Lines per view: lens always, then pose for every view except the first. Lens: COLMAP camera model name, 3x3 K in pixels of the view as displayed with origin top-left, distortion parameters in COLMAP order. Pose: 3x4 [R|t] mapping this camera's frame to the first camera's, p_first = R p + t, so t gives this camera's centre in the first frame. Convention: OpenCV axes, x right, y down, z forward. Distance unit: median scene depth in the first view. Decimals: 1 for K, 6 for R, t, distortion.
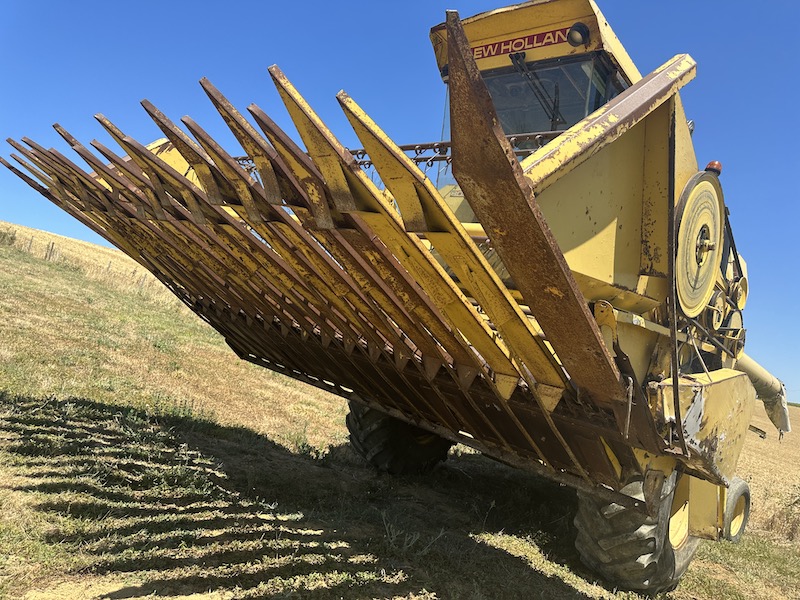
lens RADIAL K [[563.3, 0, 400.0], [0, 563.3, 300.0], [0, 0, 1]] dist [0.079375, -0.099193]
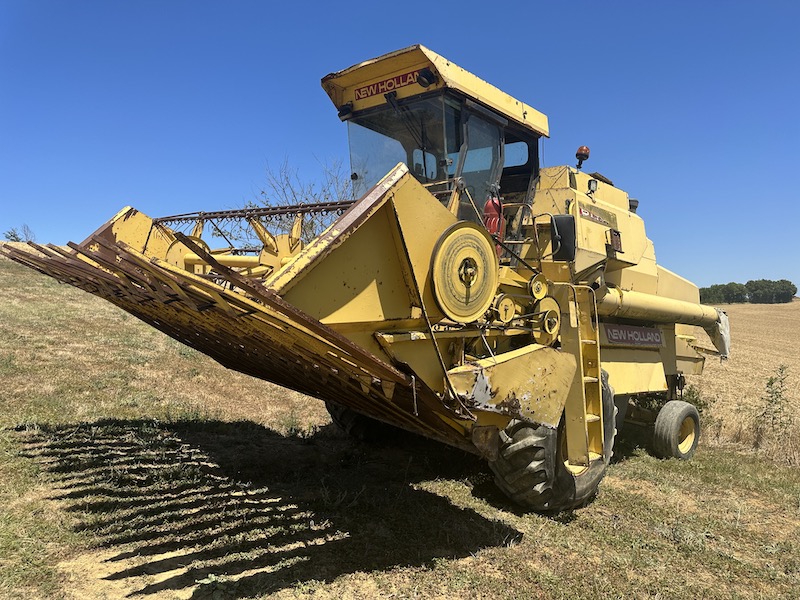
lens RADIAL K [[565.7, 0, 394.9], [0, 565.7, 299.6], [0, 0, 1]] dist [0.101710, -0.138249]
pose [[0.984463, -0.152997, -0.086162, 0.310657], [0.159006, 0.984947, 0.067799, -0.103354], [0.074492, -0.080446, 0.993972, -0.279969]]
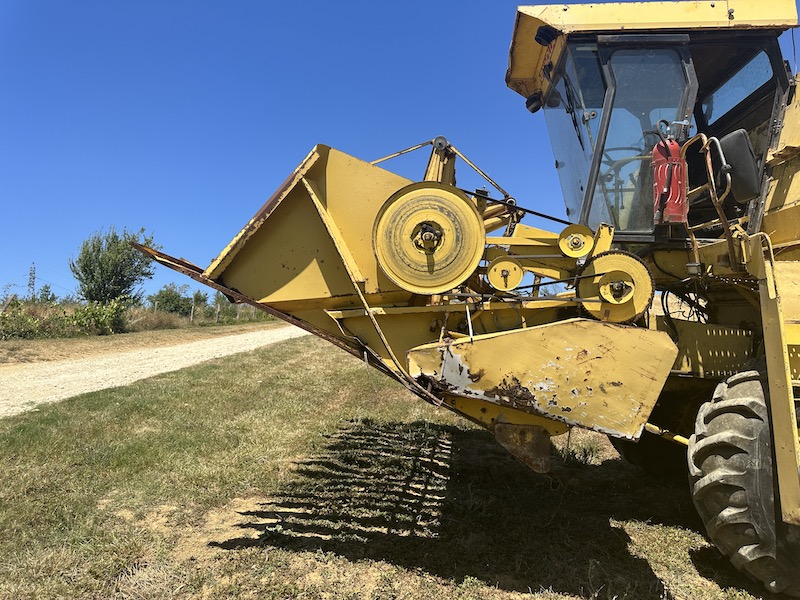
lens RADIAL K [[565.8, 0, 402.4], [0, 565.8, 288.0], [0, 0, 1]] dist [0.077055, -0.076386]
pose [[0.562241, -0.270290, -0.781555, 0.978860], [0.197639, 0.961610, -0.190380, 0.162753], [0.803009, -0.047426, 0.594077, 0.137380]]
